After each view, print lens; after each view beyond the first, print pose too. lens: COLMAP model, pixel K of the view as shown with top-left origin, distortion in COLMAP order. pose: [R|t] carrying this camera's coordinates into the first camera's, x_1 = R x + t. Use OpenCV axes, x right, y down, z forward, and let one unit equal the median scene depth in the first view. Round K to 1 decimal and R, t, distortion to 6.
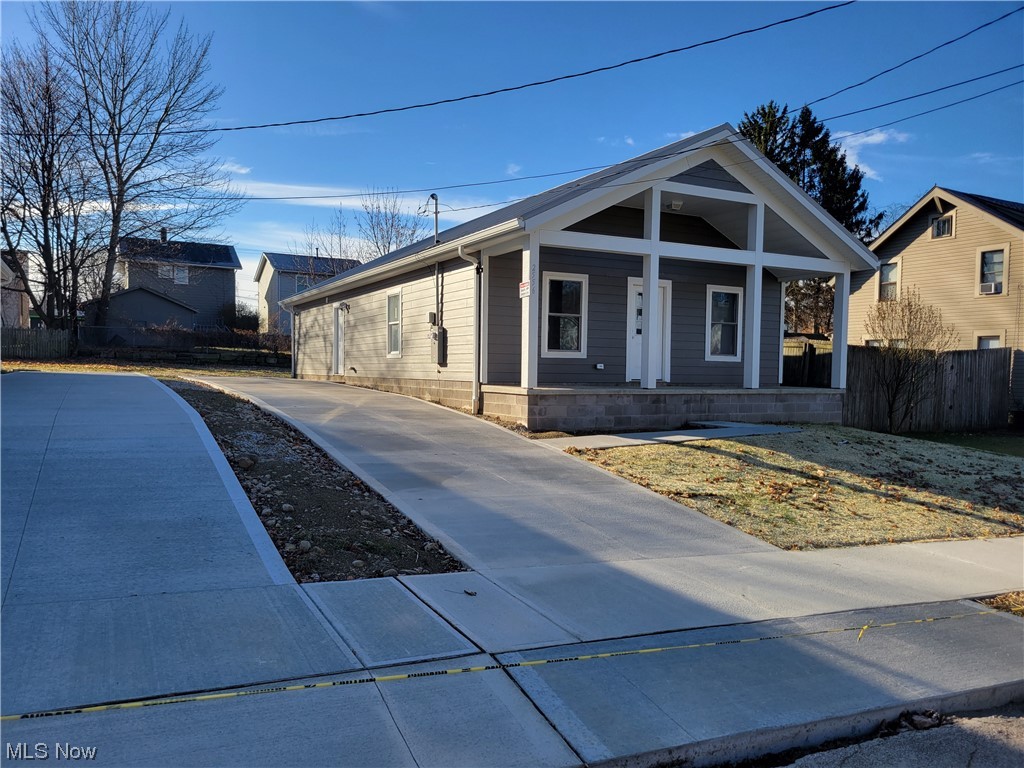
lens RADIAL K [[773.6, 0, 505.1], [0, 773.6, 398.5], [0, 0, 1]] dist [0.045632, -0.030232]
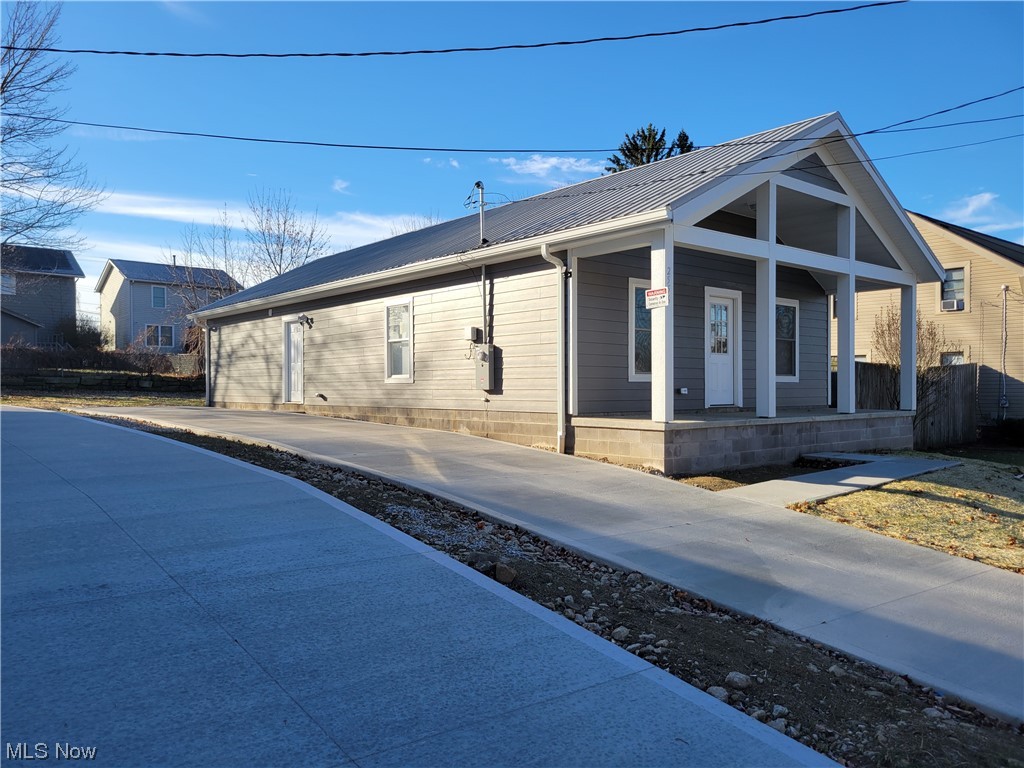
lens RADIAL K [[771.8, 0, 512.0], [0, 771.8, 384.0], [0, 0, 1]] dist [0.046261, -0.024865]
pose [[0.976015, -0.014578, 0.217213, -0.219049], [0.023109, 0.999056, -0.036788, -0.020017], [-0.216472, 0.040925, 0.975431, 0.194708]]
